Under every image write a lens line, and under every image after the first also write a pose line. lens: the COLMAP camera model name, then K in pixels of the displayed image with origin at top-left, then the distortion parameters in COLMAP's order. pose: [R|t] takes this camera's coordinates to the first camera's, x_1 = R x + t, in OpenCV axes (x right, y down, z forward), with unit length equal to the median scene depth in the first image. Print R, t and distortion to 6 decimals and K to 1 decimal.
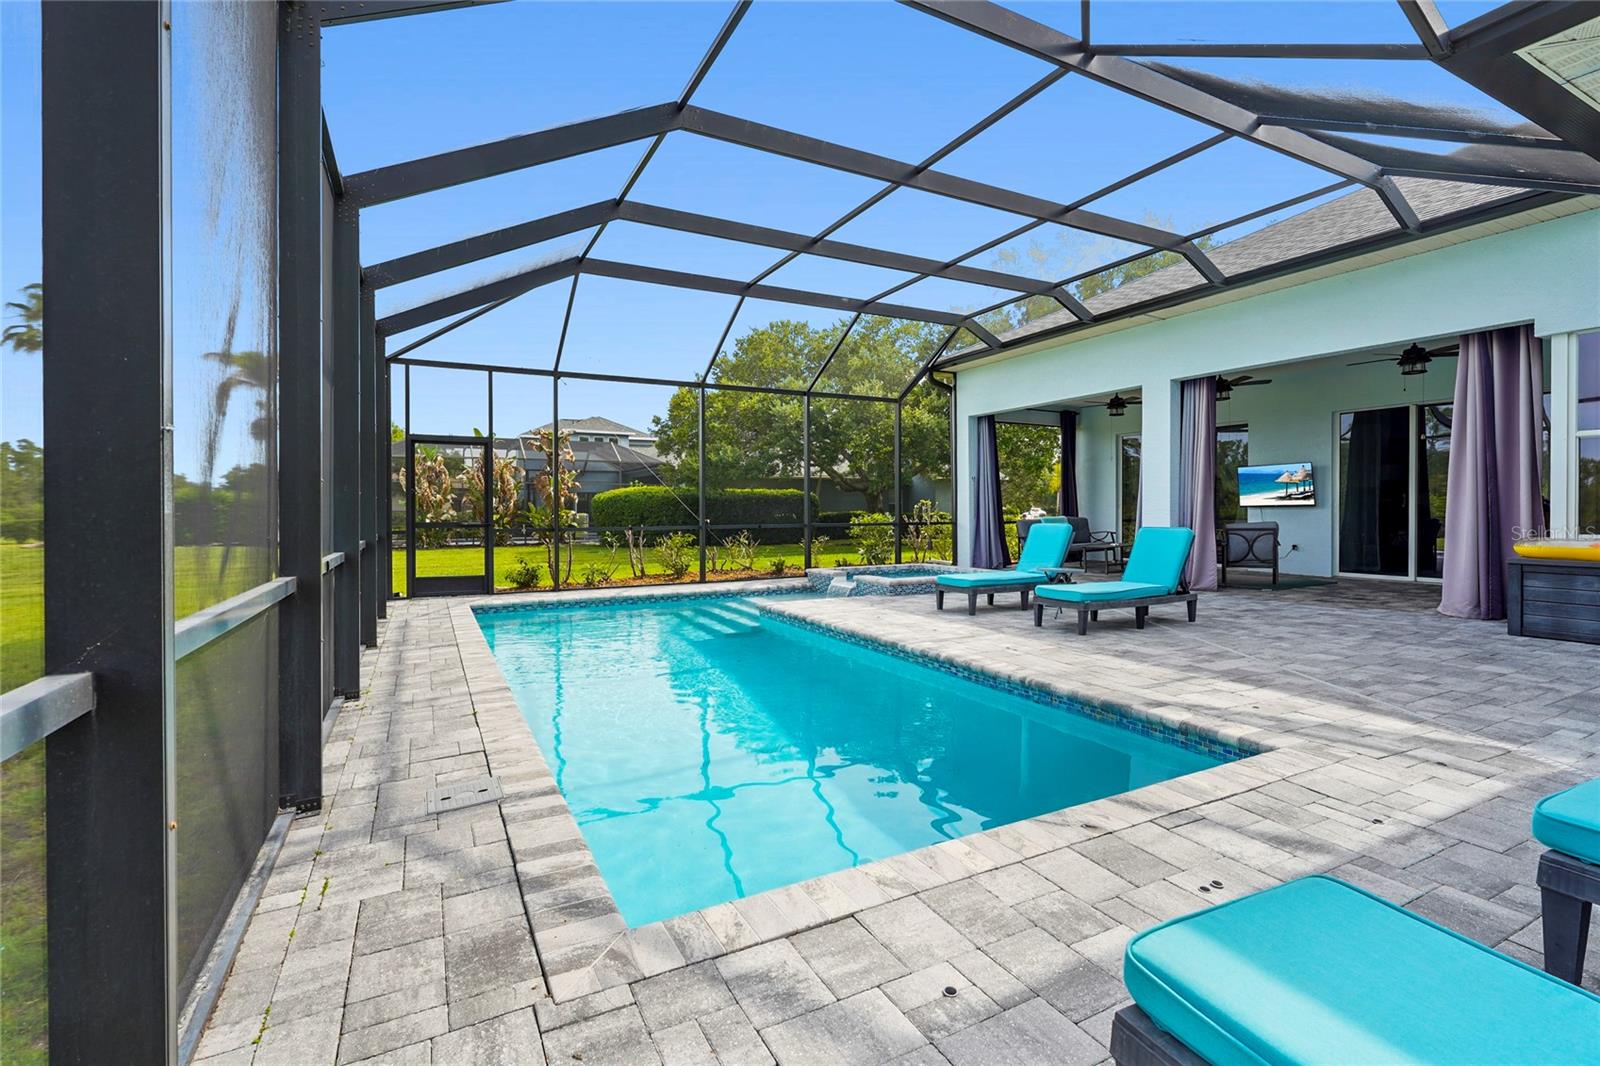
lens RADIAL K [[721.5, 0, 807.6], [0, 721.5, 520.7], [0, 0, 1]] dist [-0.001909, 0.000514]
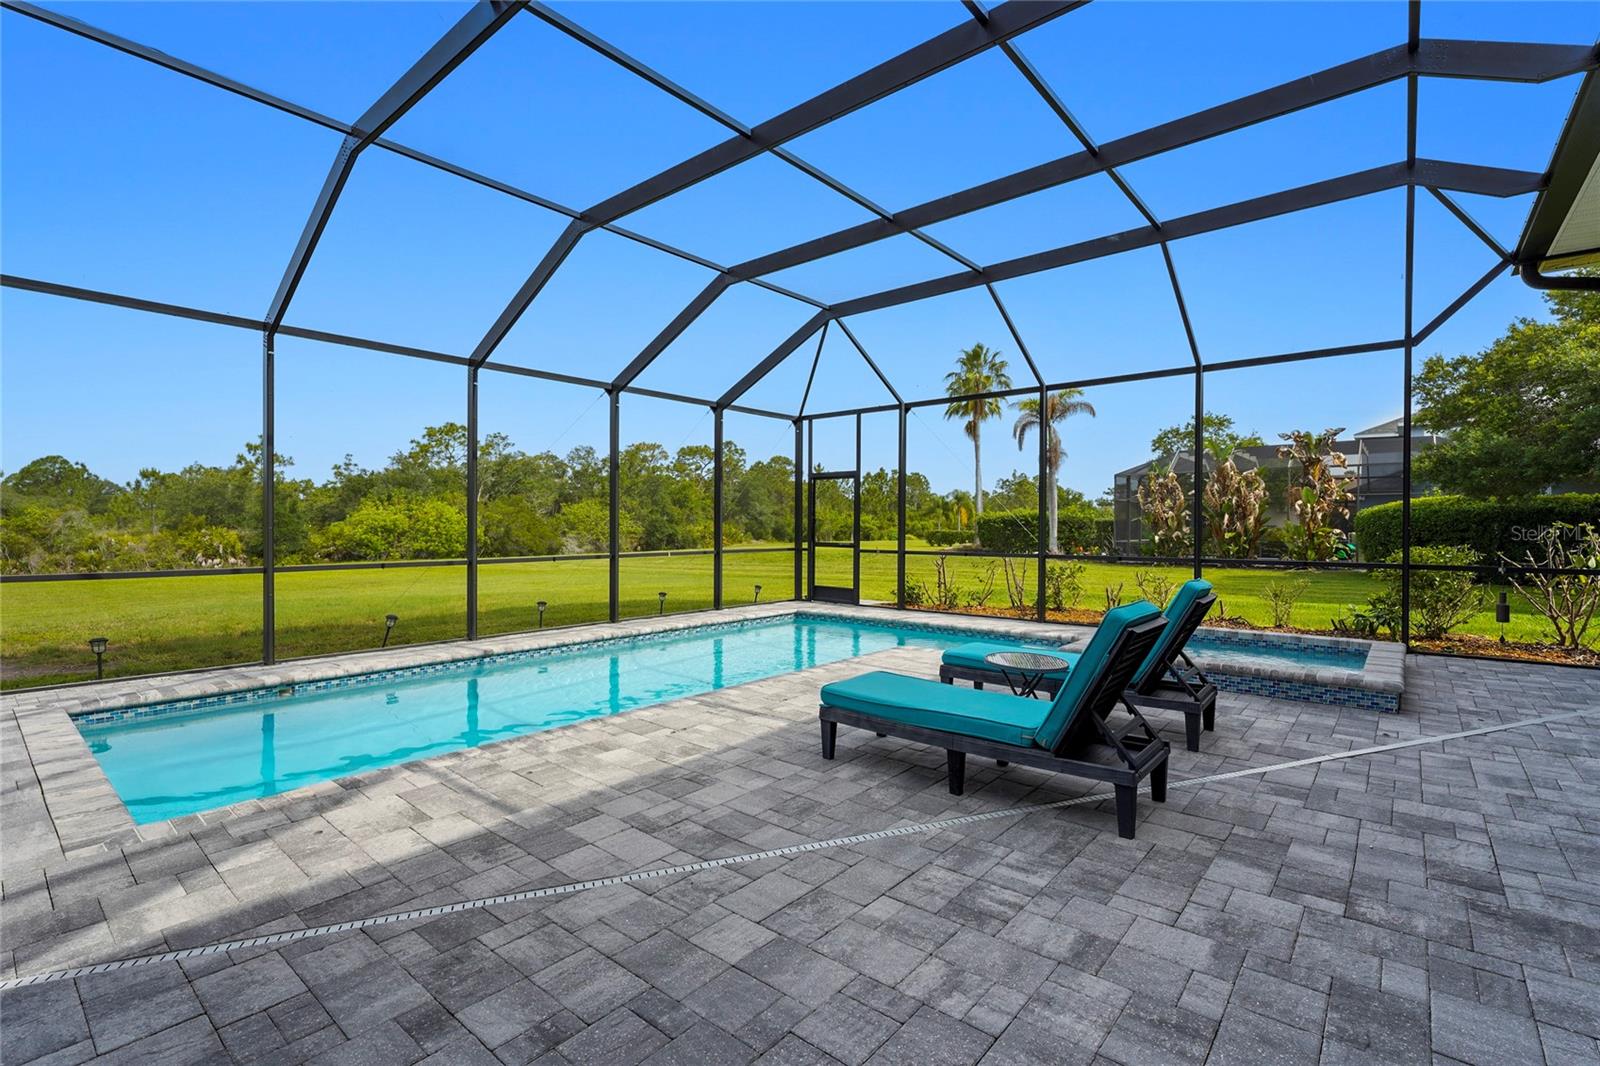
lens RADIAL K [[723.4, 0, 805.6], [0, 723.4, 530.1], [0, 0, 1]] dist [-0.000211, -0.000125]
pose [[0.374518, 0.012437, -0.927136, 0.538575], [-0.016596, 0.999840, 0.006708, -0.022547], [0.927071, 0.012874, 0.374665, 0.426587]]
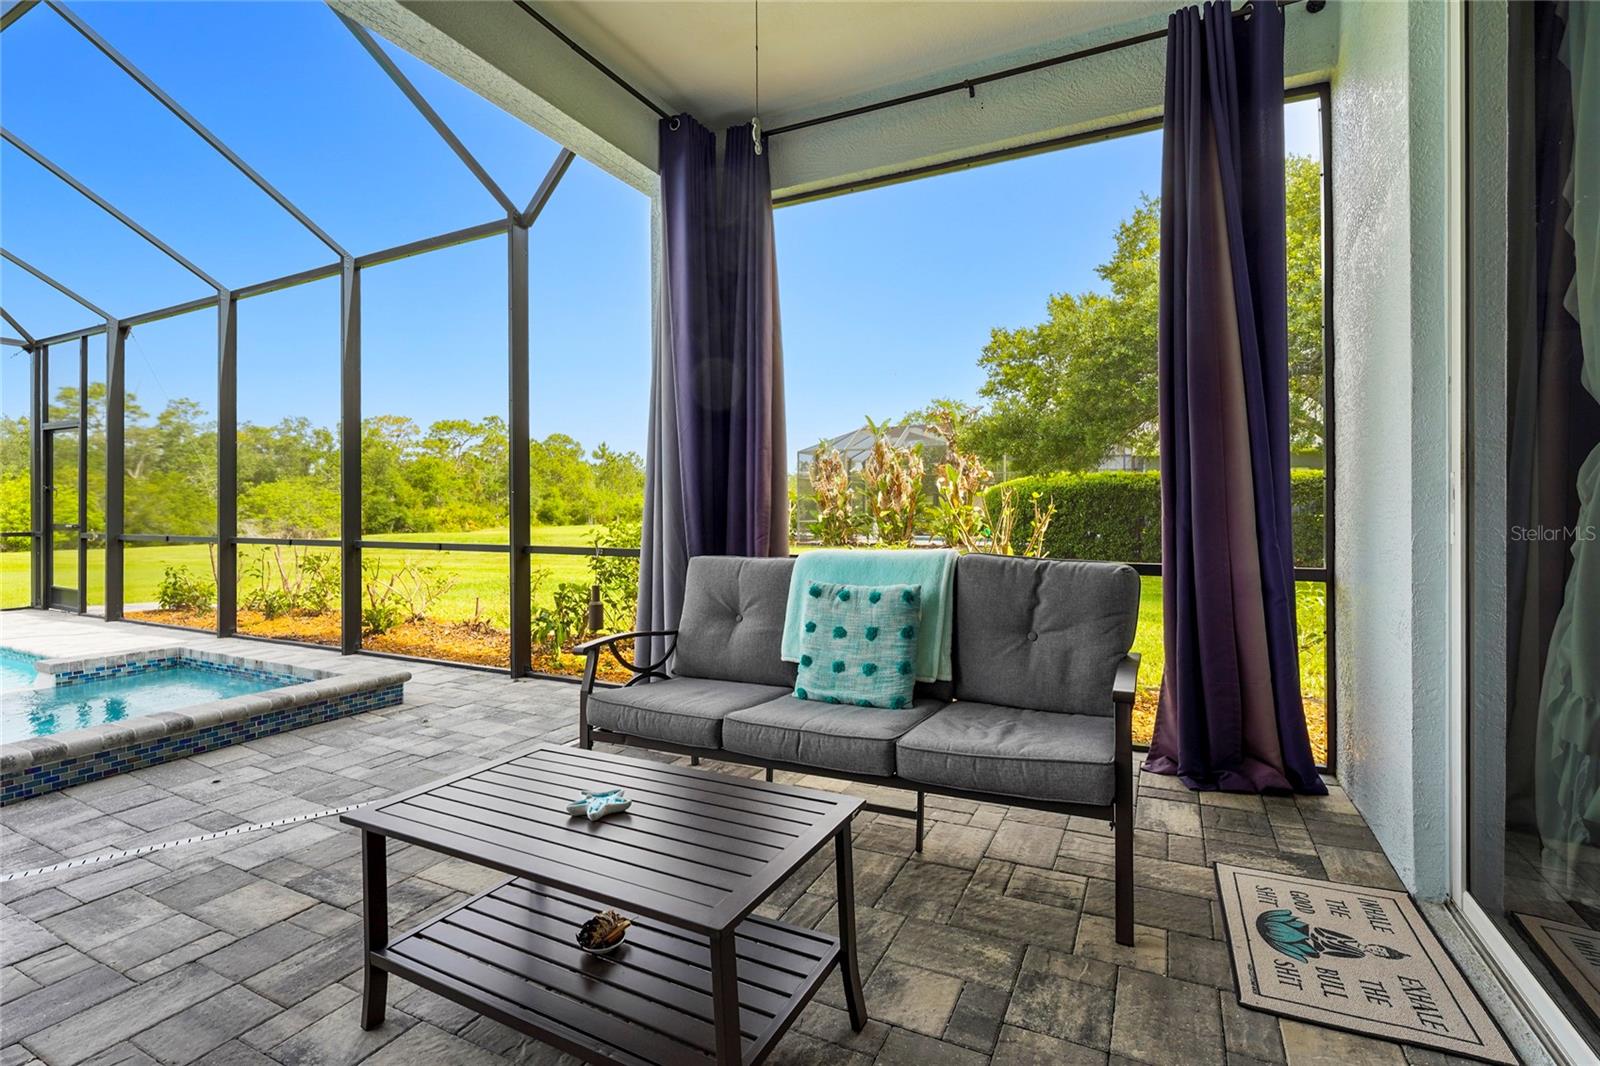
lens RADIAL K [[727.1, 0, 804.8], [0, 727.1, 507.7], [0, 0, 1]] dist [-0.001007, 0.000088]
pose [[0.579557, 0.003480, -0.814924, 0.599708], [-0.011497, 0.999926, -0.003907, -0.019875], [0.814850, 0.011634, 0.579555, 1.042957]]
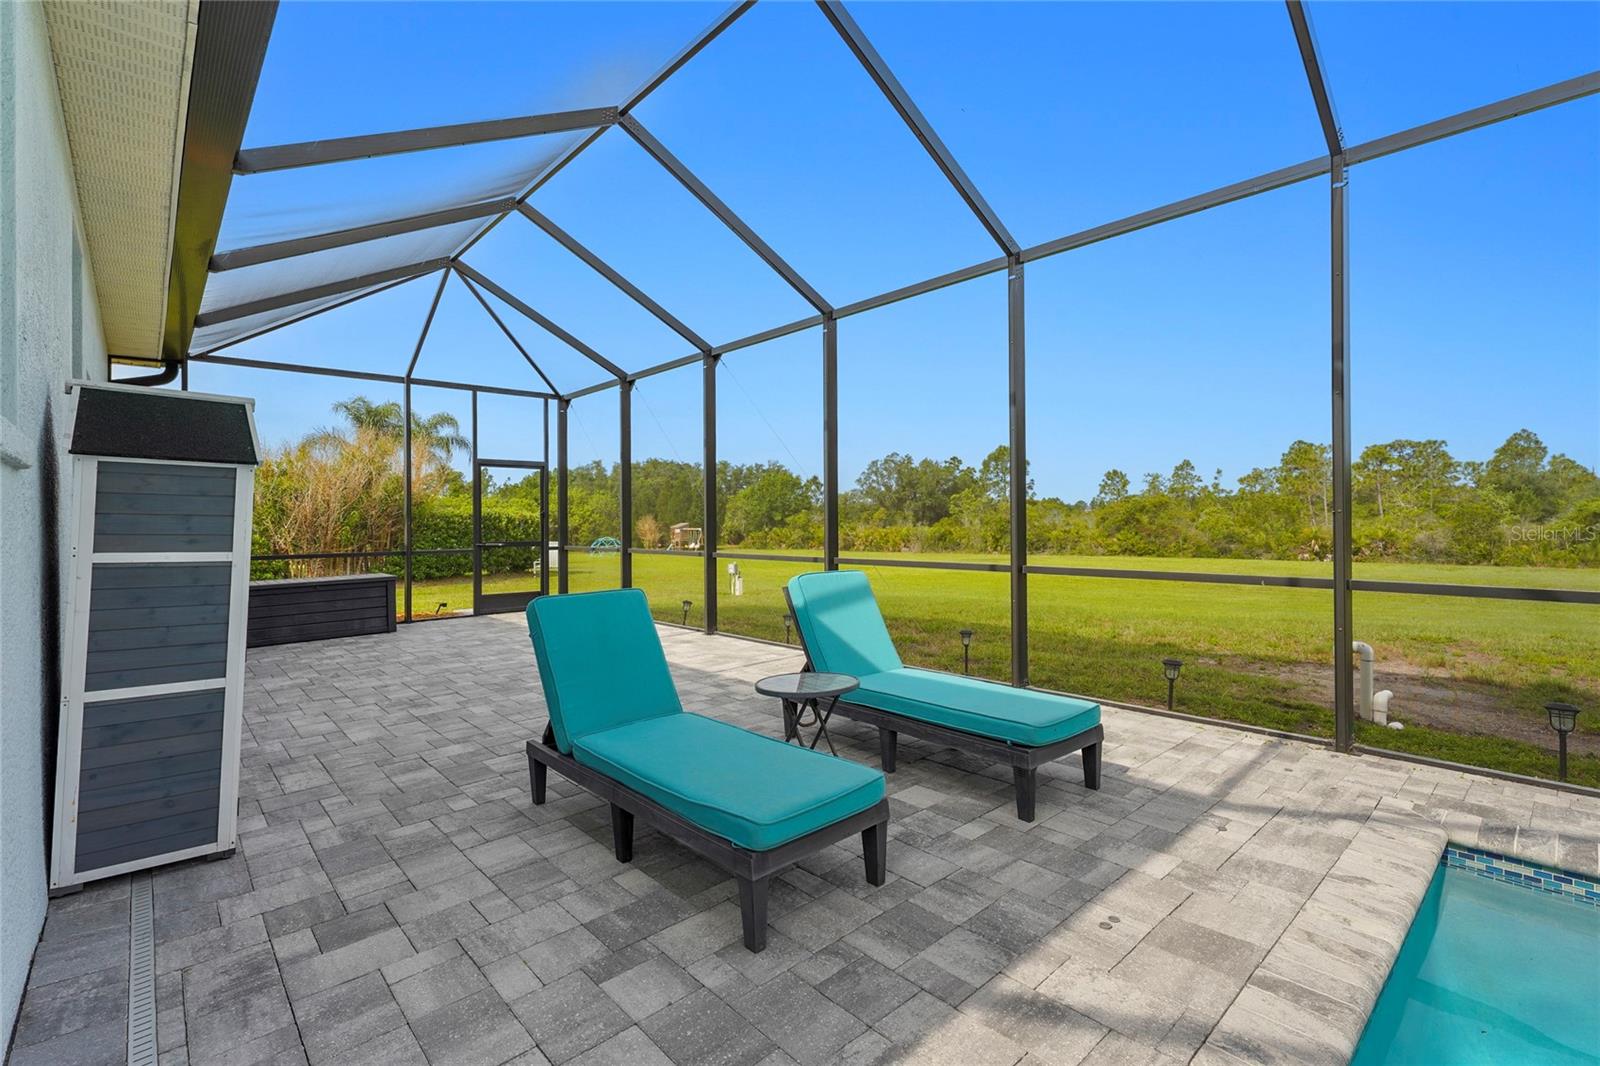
lens RADIAL K [[722.3, 0, 805.7], [0, 722.3, 525.4], [0, 0, 1]] dist [0.000678, 0.000180]
pose [[-0.967352, 0.017093, -0.252860, 0.233318], [0.011959, 0.999690, 0.021828, -0.015737], [0.253154, 0.018091, -0.967257, 0.356307]]
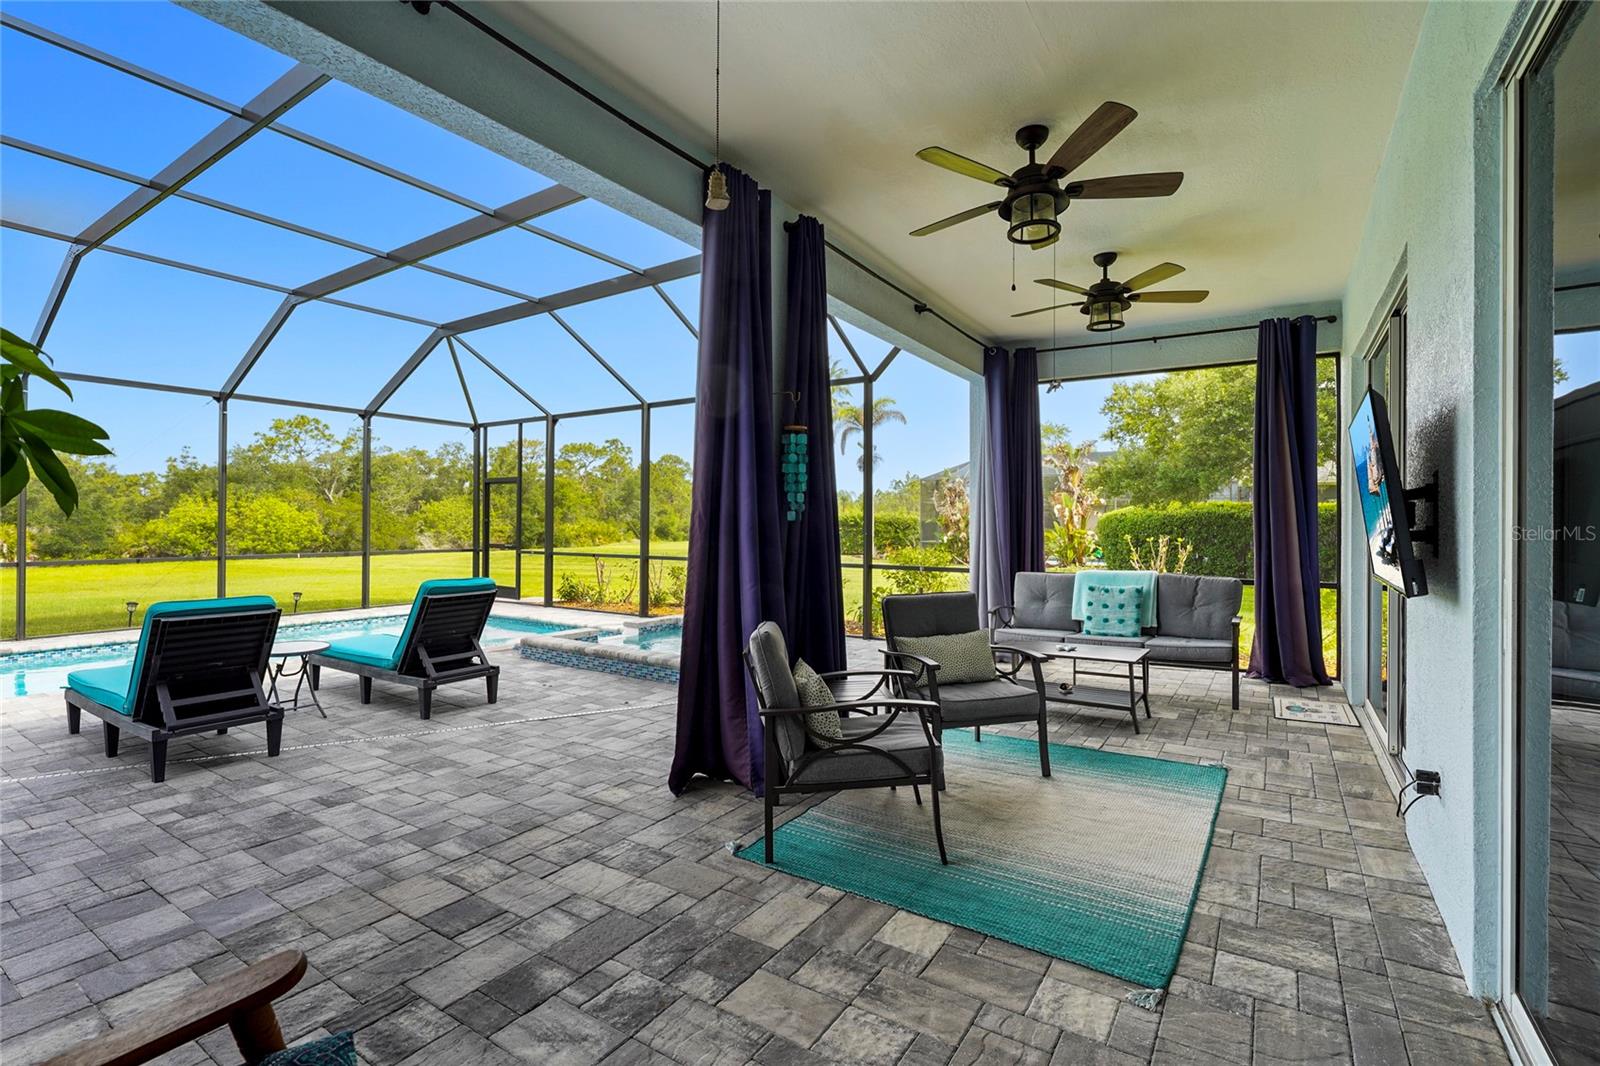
lens RADIAL K [[721.5, 0, 807.6], [0, 721.5, 520.7], [0, 0, 1]] dist [-0.001909, 0.000514]
pose [[0.481747, 0.004035, -0.876301, 0.778510], [-0.020376, 0.999771, -0.006598, -0.036231], [0.876074, 0.021034, 0.481718, 0.736144]]
